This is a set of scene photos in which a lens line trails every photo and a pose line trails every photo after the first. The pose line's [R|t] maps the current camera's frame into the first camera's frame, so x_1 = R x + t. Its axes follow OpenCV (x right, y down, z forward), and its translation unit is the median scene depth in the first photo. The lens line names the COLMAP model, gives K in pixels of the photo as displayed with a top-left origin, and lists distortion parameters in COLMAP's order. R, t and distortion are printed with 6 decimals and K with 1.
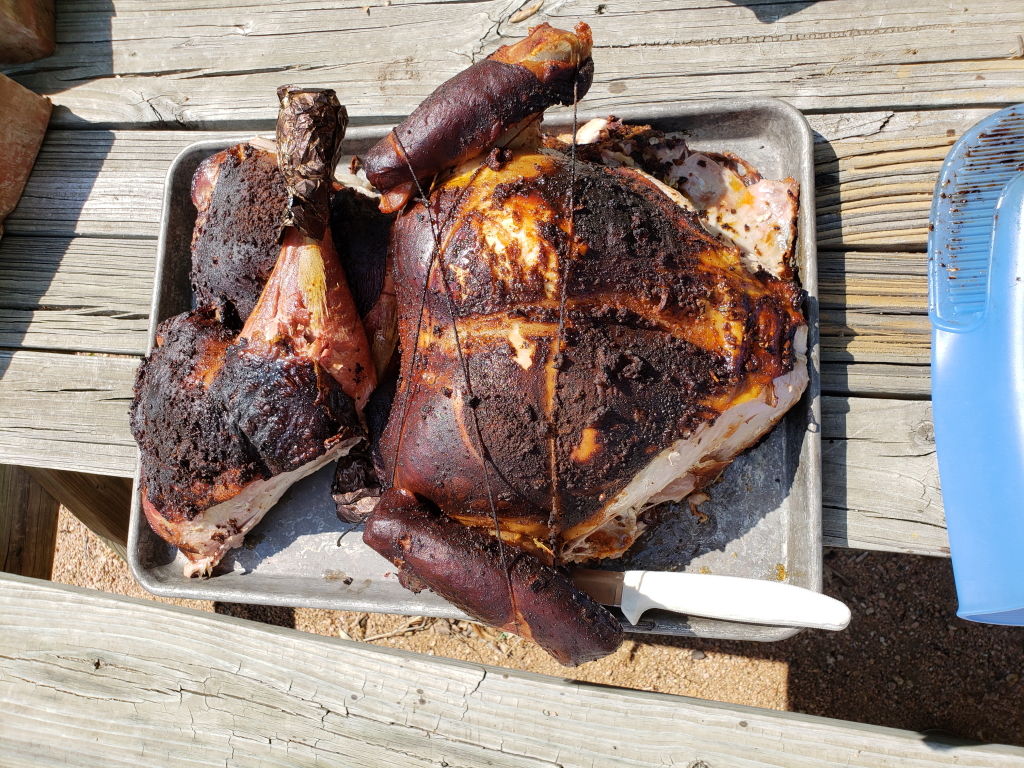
lens RADIAL K [[828.9, 0, 509.8], [0, 828.9, 383.9], [0, 0, 1]] dist [0.023757, -0.011364]
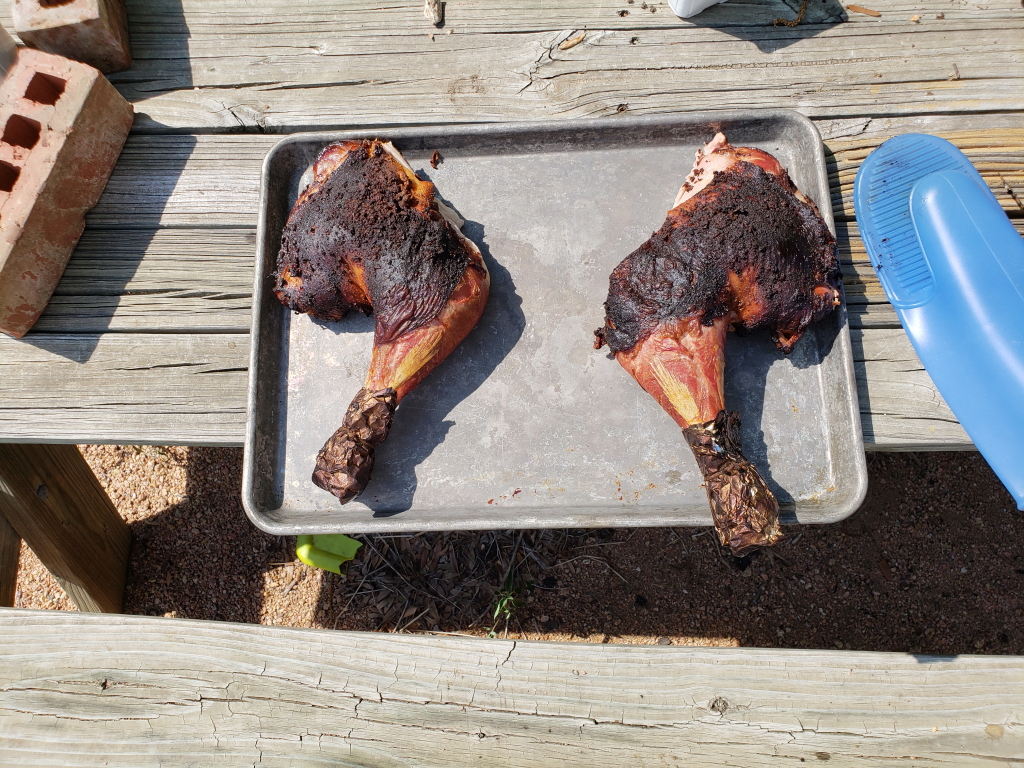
lens RADIAL K [[828.9, 0, 493.4], [0, 828.9, 383.1], [0, 0, 1]] dist [0.023757, -0.011364]
pose [[0.983238, -0.029760, 0.179883, -0.294696], [0.049645, 0.993011, -0.107075, 0.157185], [-0.175439, 0.114211, 0.977843, -0.102601]]
